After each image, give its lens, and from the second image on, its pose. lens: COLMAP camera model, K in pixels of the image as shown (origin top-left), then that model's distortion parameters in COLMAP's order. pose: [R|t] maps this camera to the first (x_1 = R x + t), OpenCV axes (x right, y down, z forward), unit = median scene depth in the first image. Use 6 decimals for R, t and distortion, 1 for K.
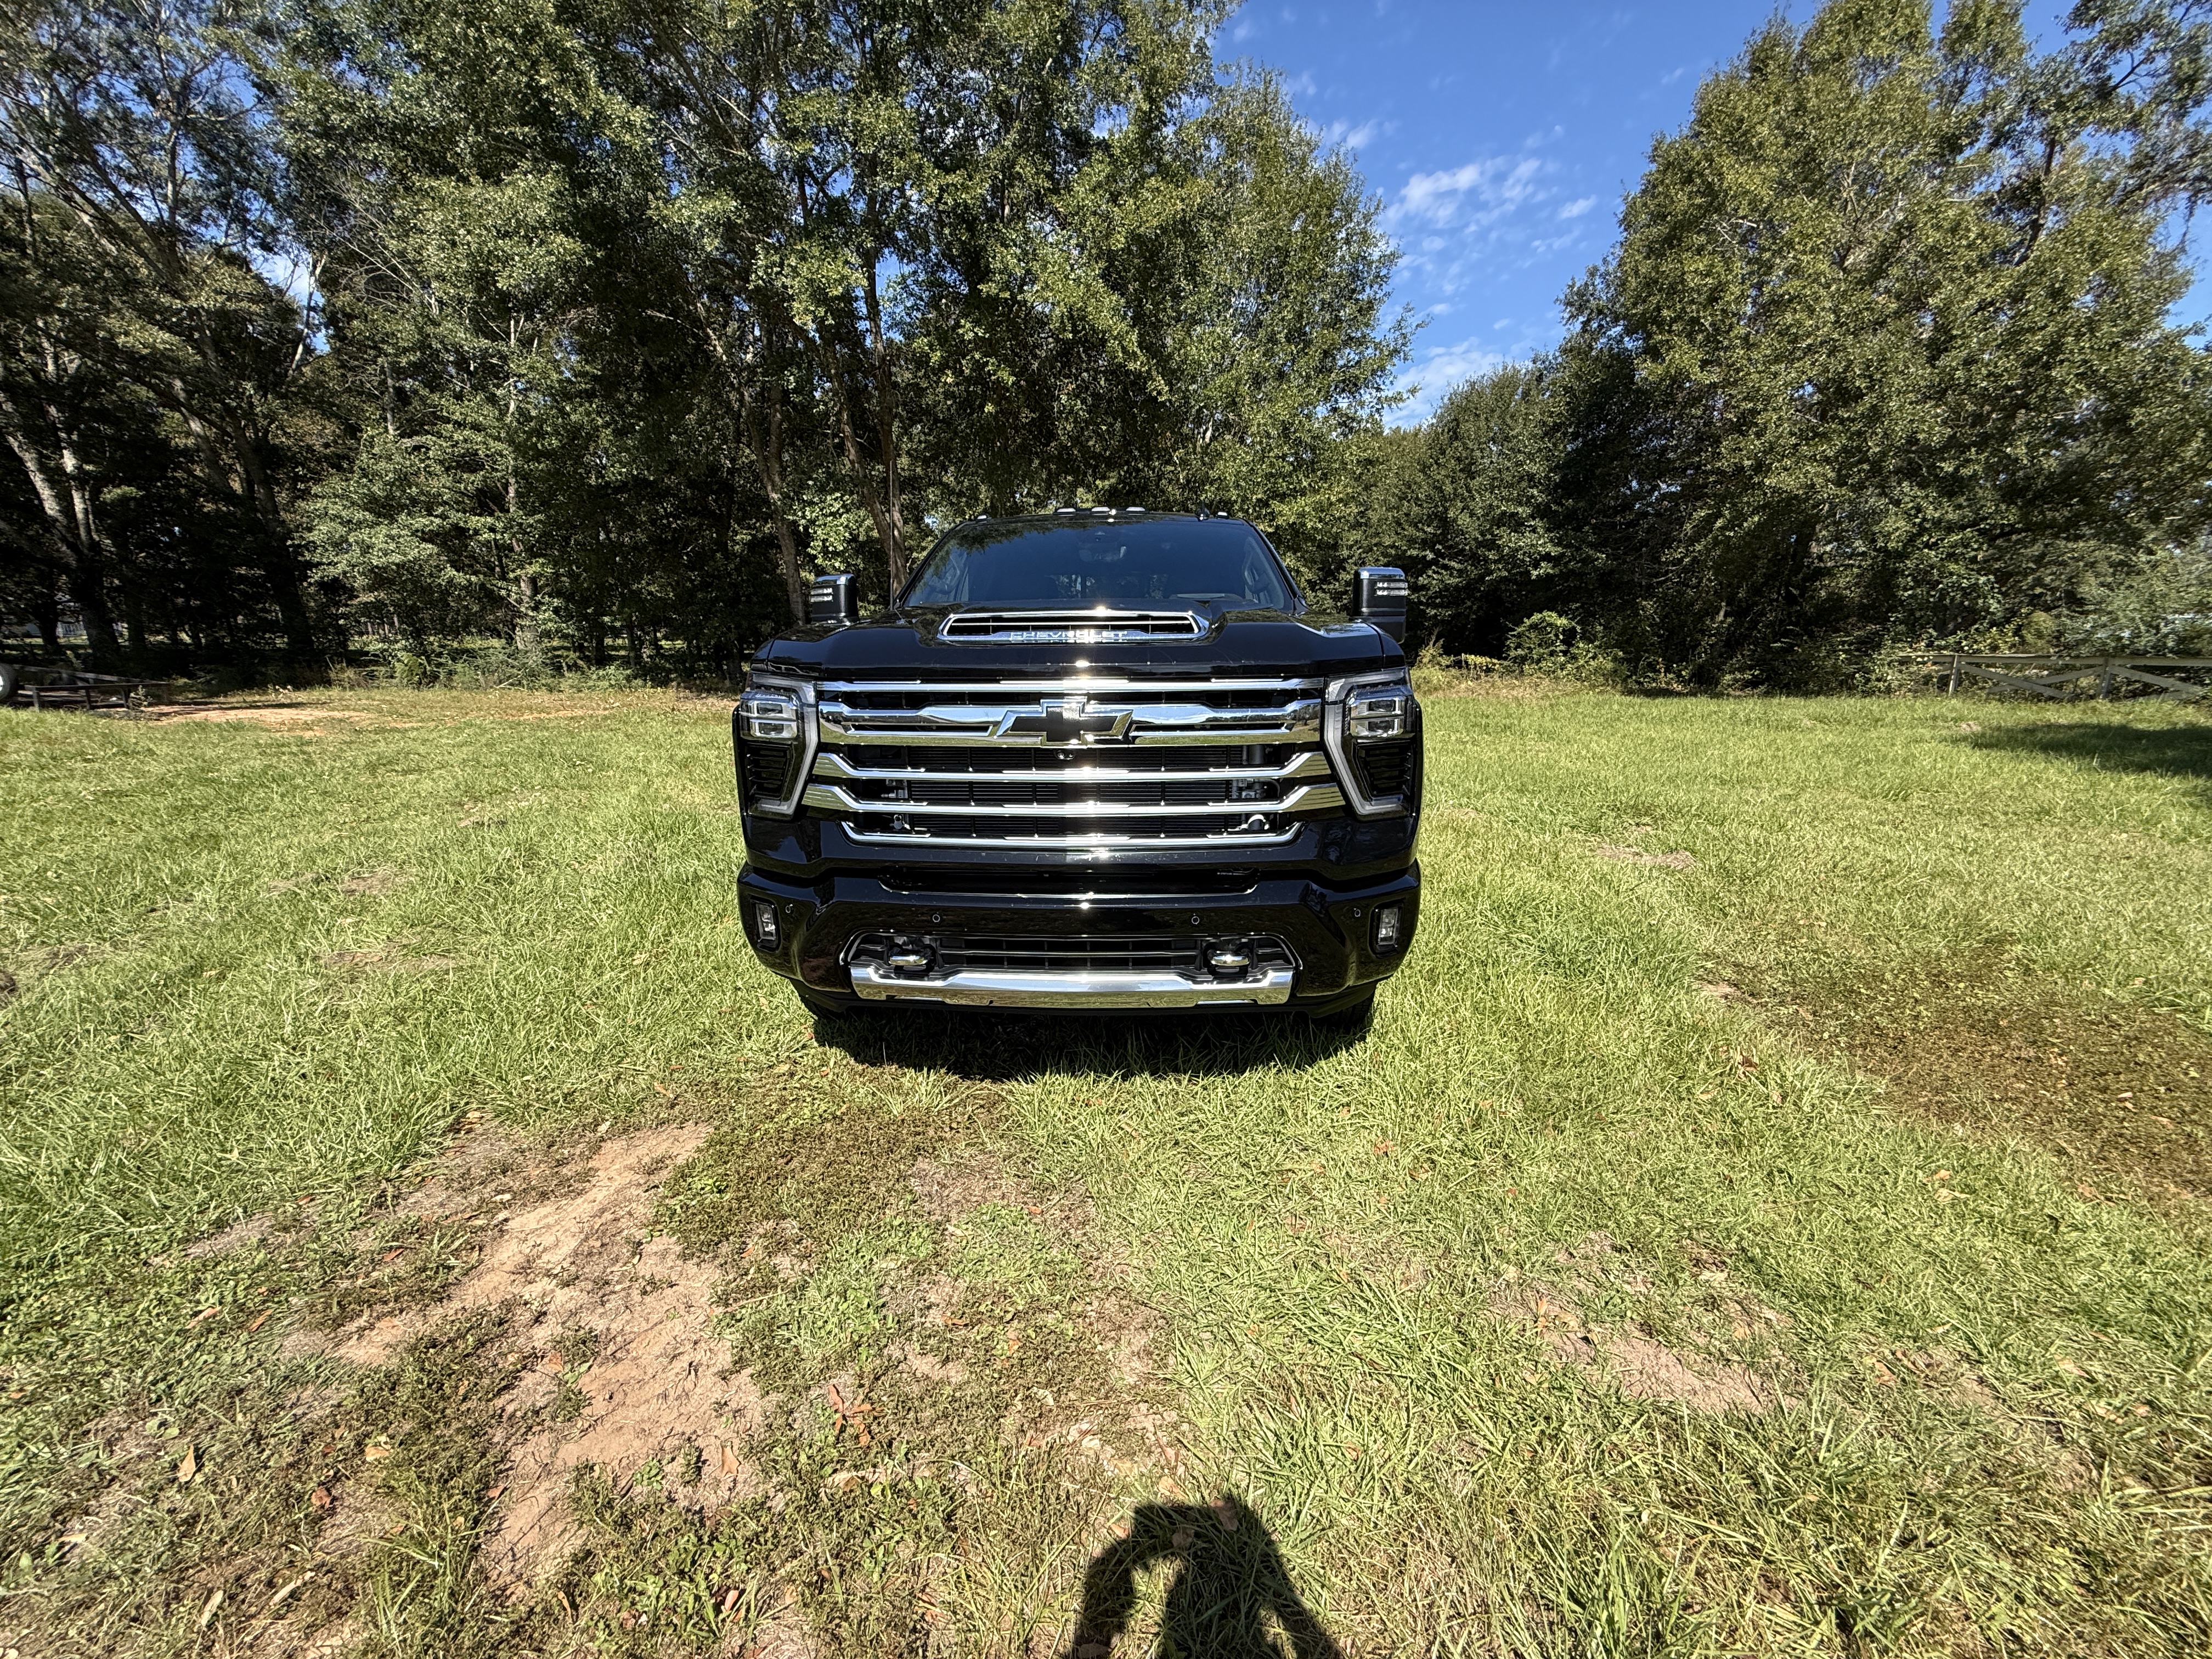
lens RADIAL K [[886.8, 0, 1103.0], [0, 886.8, 831.8], [0, 0, 1]] dist [0.005206, -0.000912]
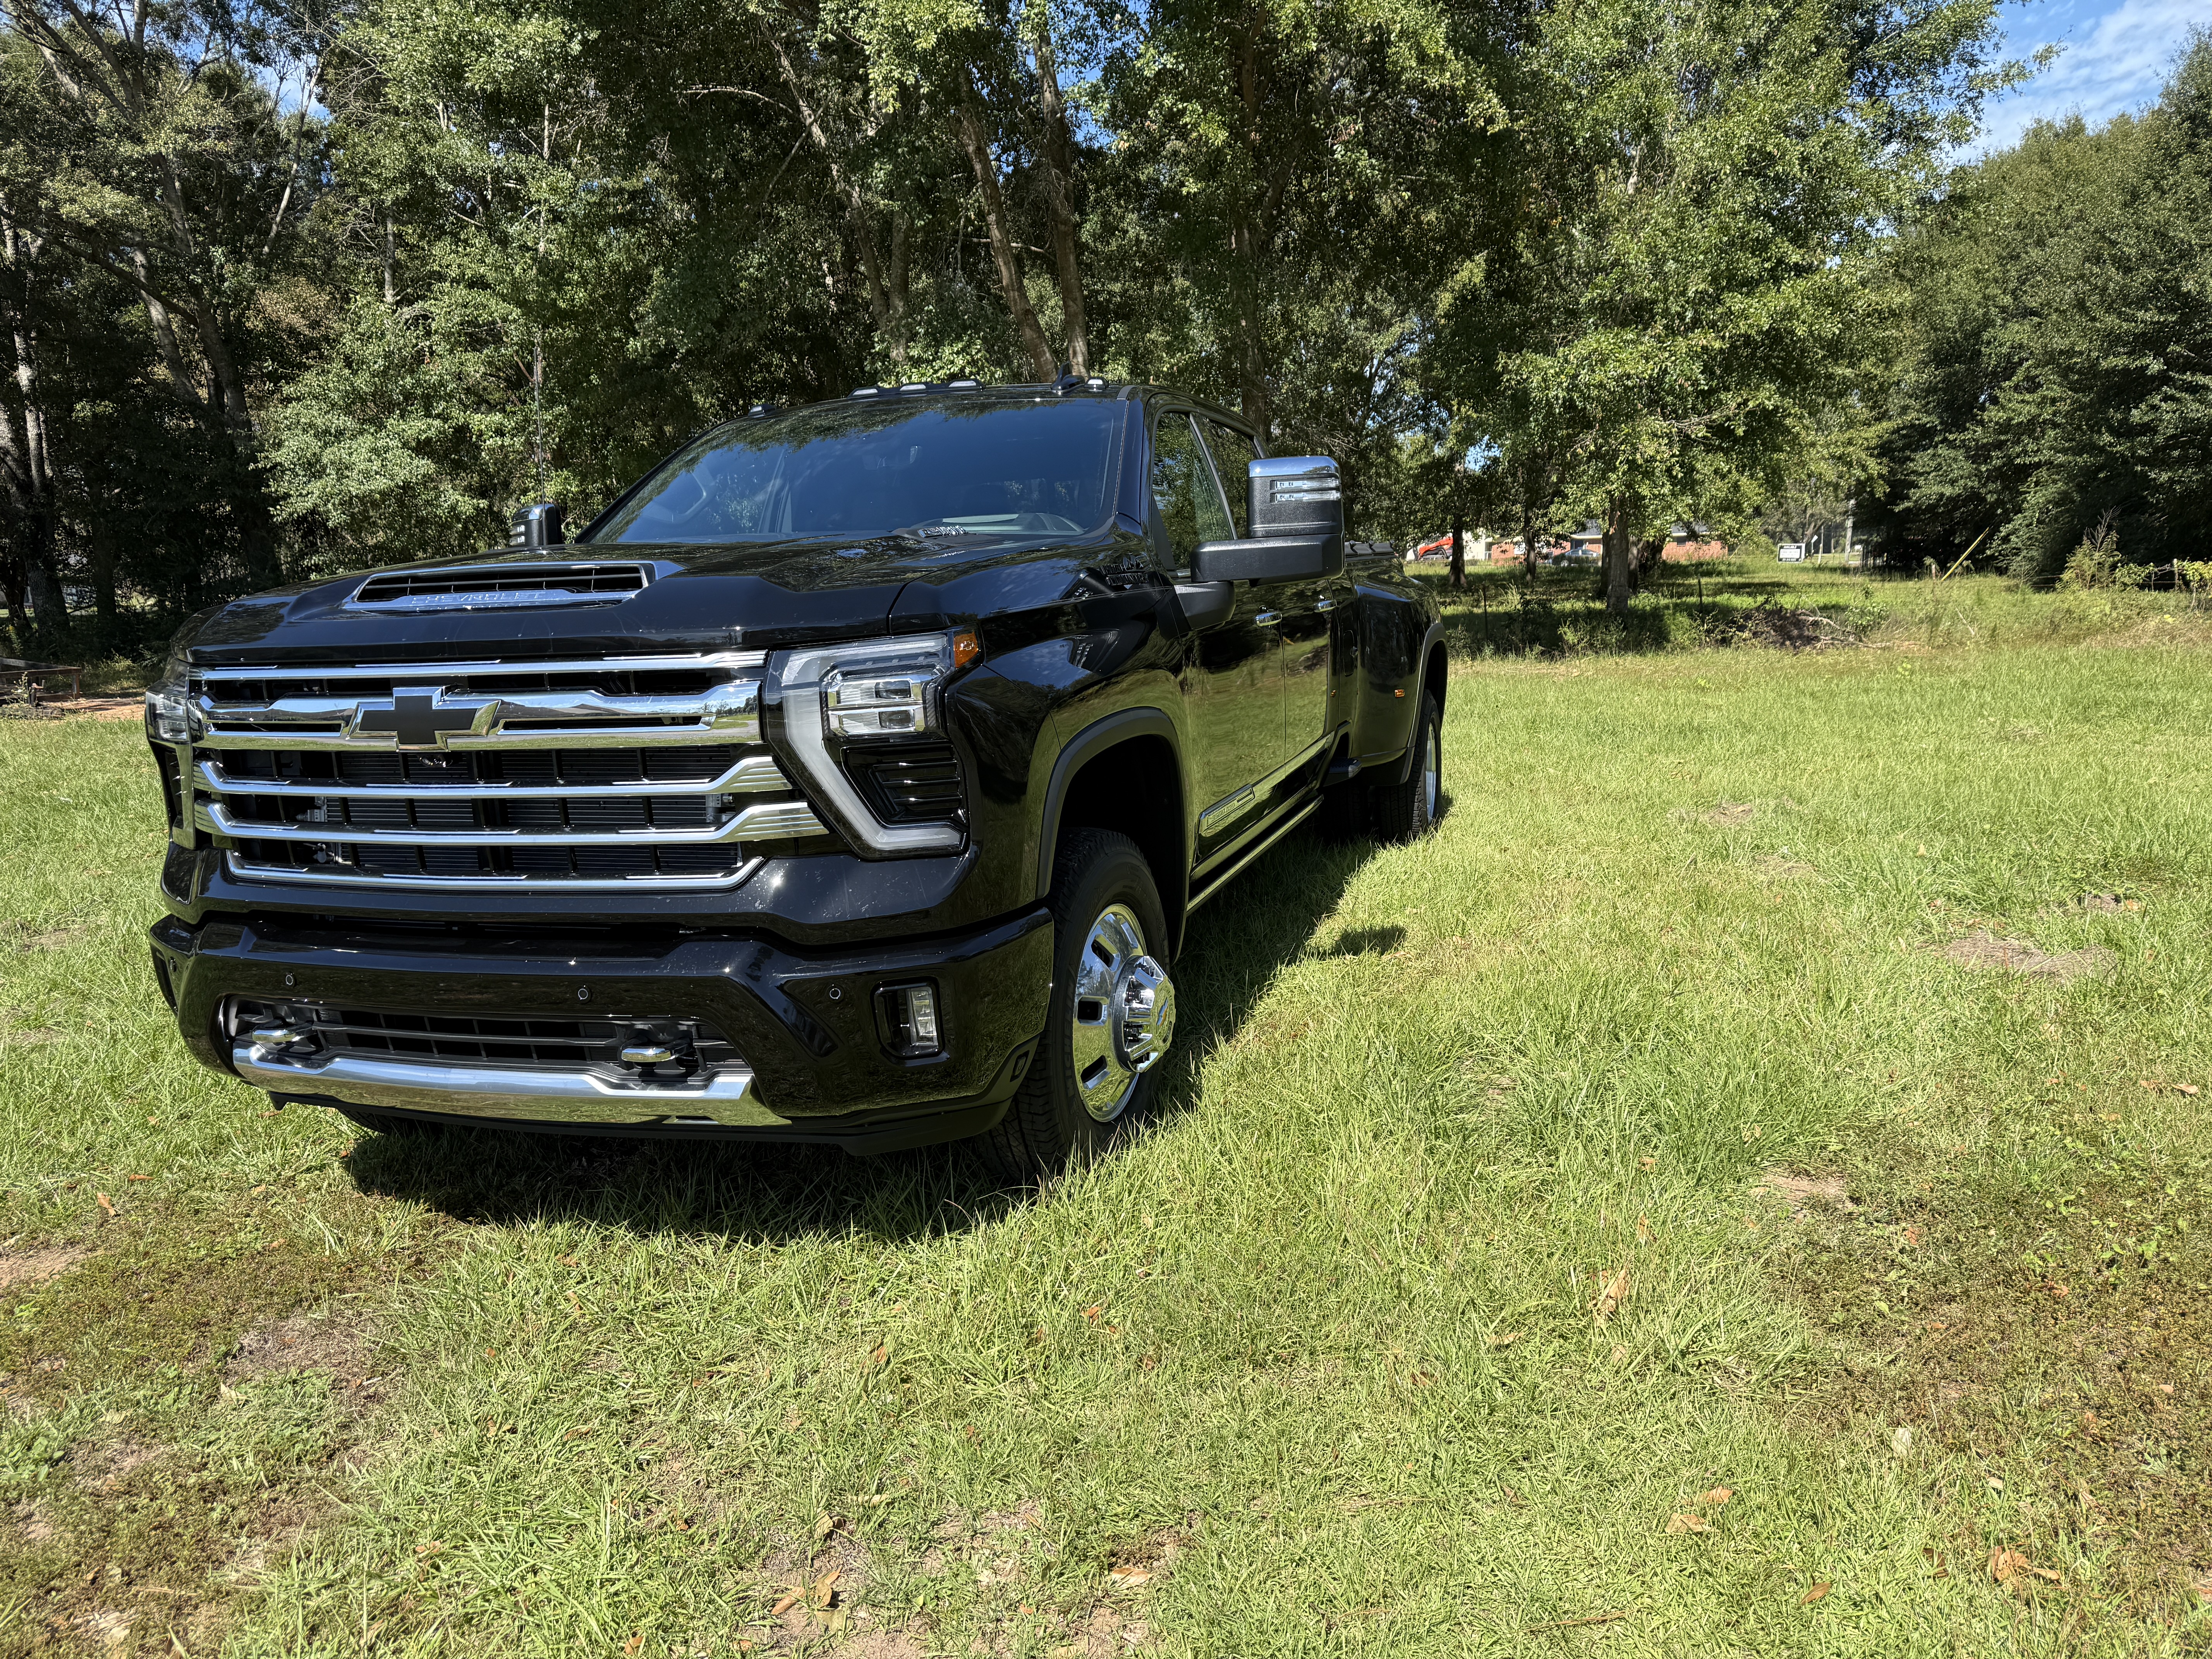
lens RADIAL K [[1569.1, 0, 1112.5], [0, 1569.1, 839.2], [0, 0, 1]] dist [0.025159, -0.019167]
pose [[0.962837, 0.010901, -0.269861, 0.089094], [-0.021373, 0.999127, -0.035895, 0.001293], [0.269235, 0.040329, 0.962230, -0.010910]]
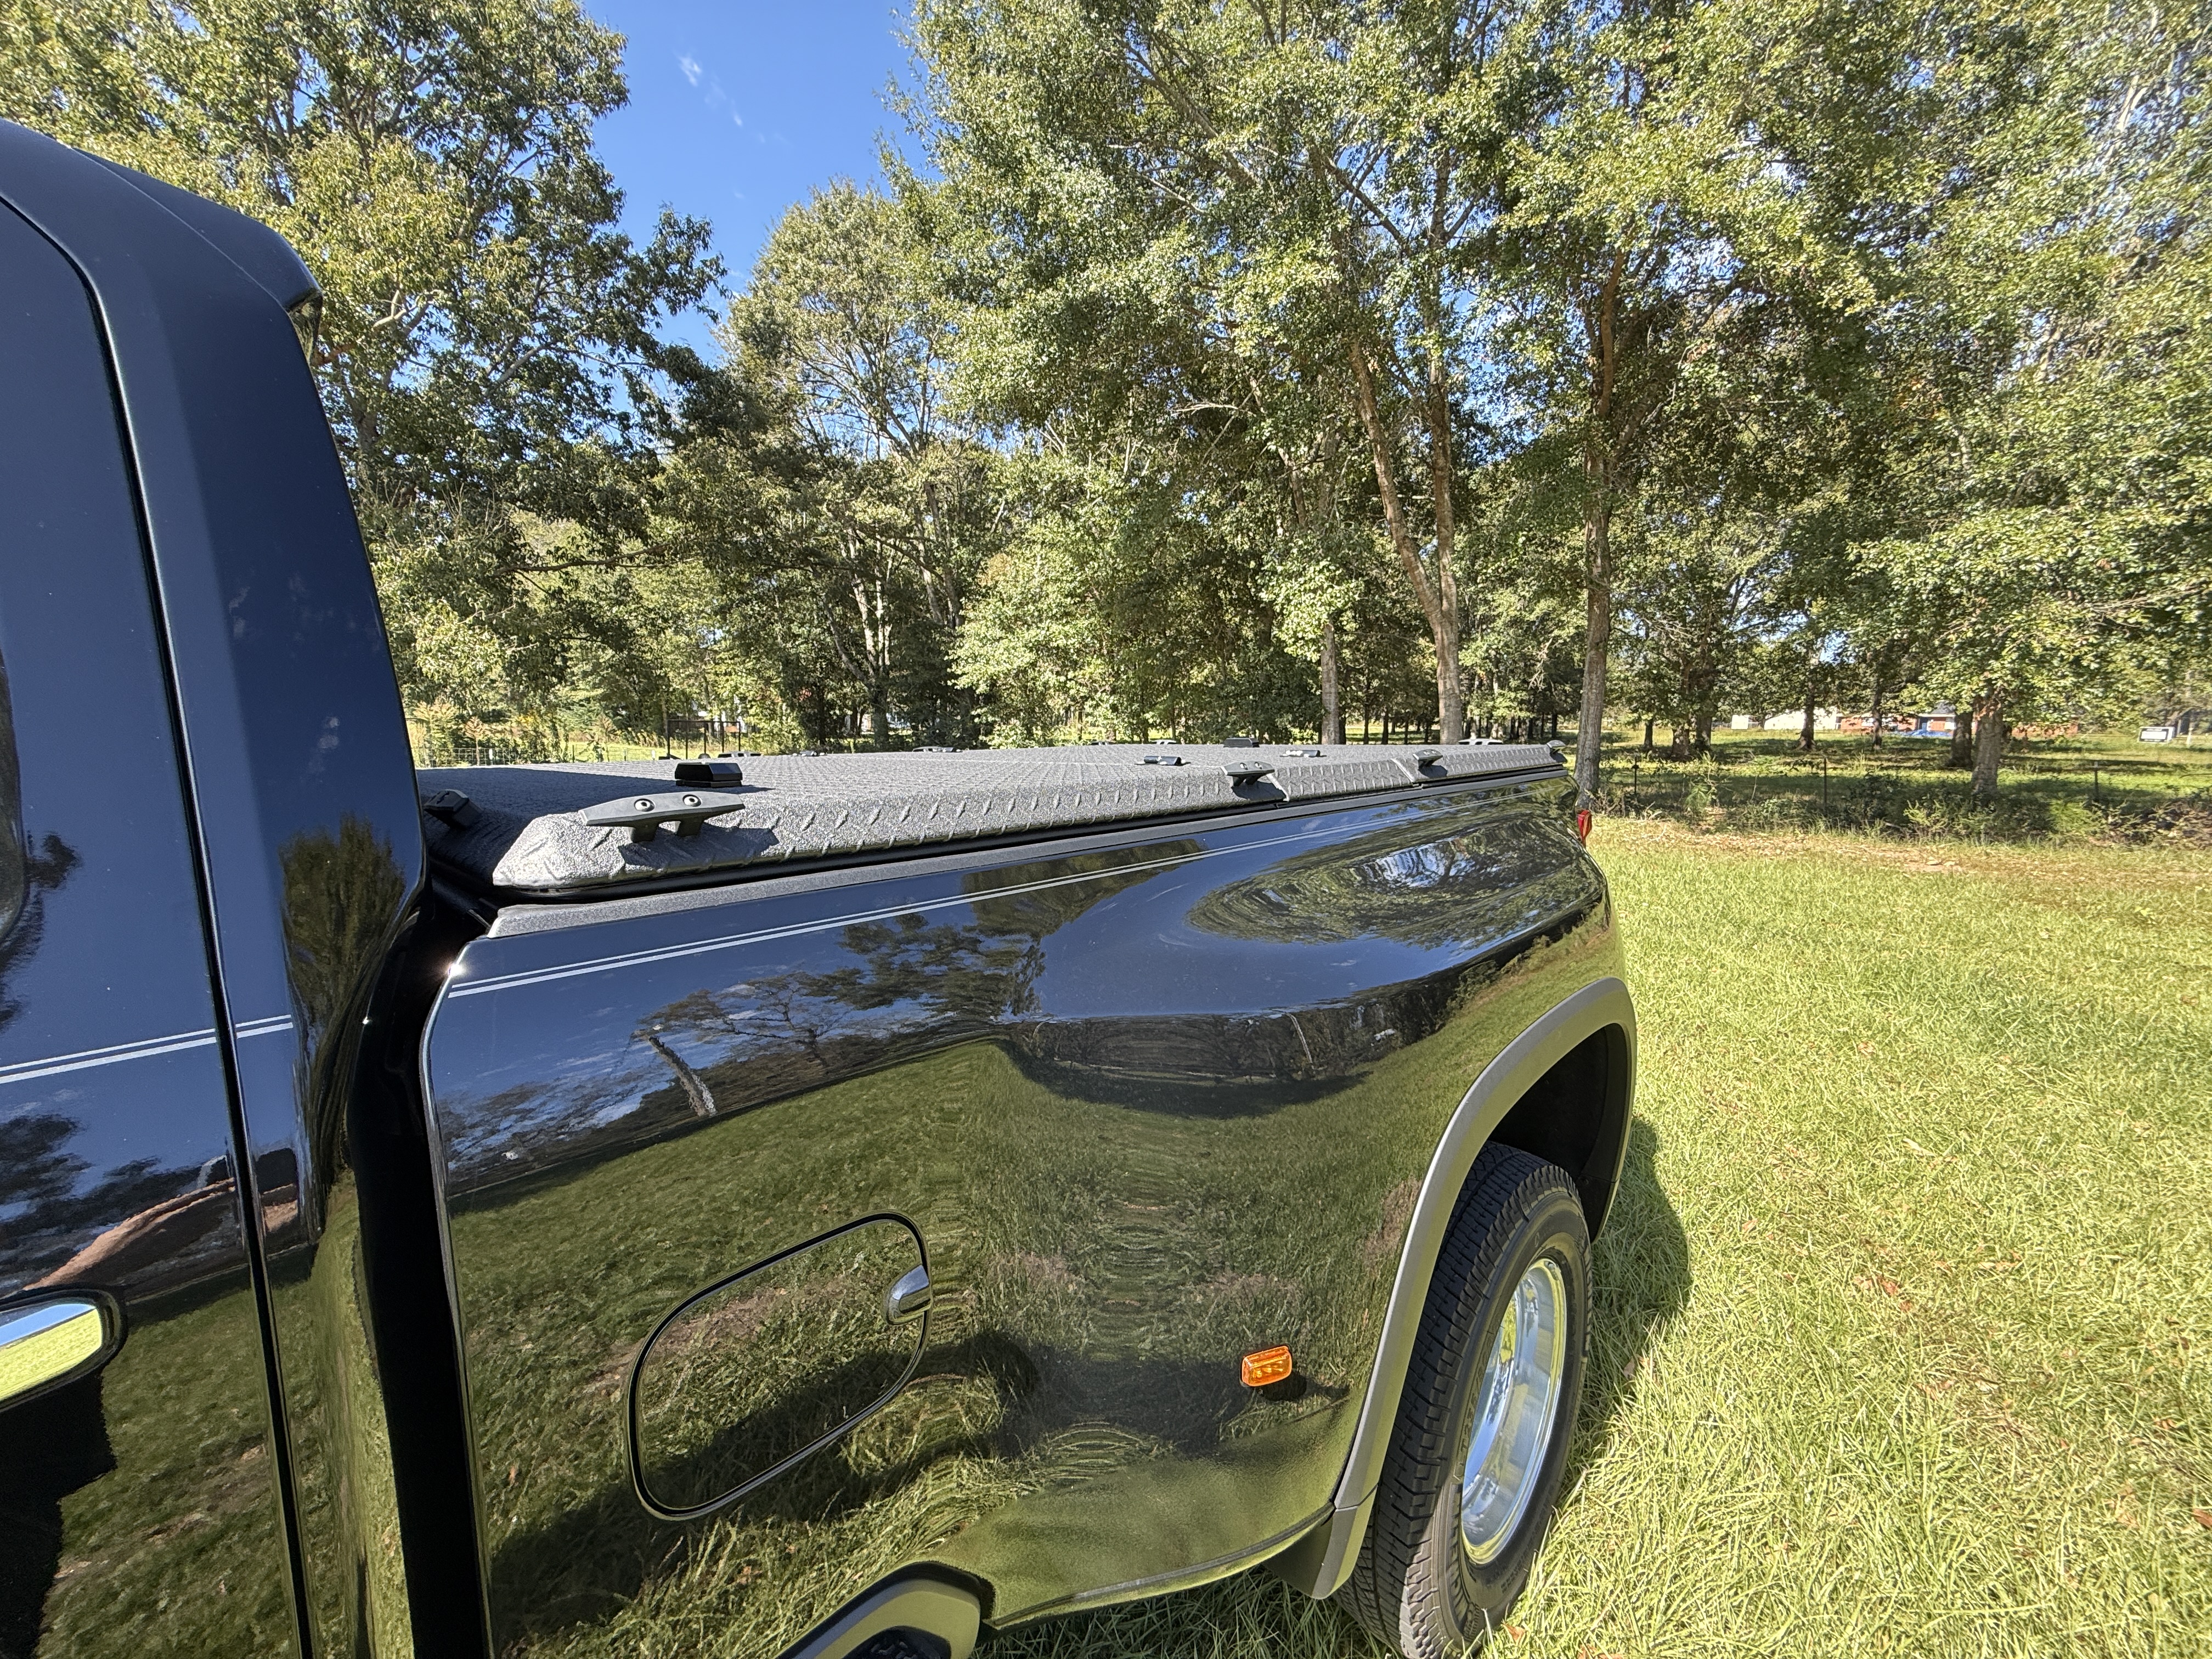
lens RADIAL K [[886.8, 0, 1100.6], [0, 886.8, 828.5], [0, 0, 1]] dist [0.005206, -0.000912]
pose [[0.745388, 0.073134, -0.662607, 0.082363], [-0.138401, 0.989284, -0.046502, -0.066582], [0.652106, 0.126367, 0.747522, 0.262279]]
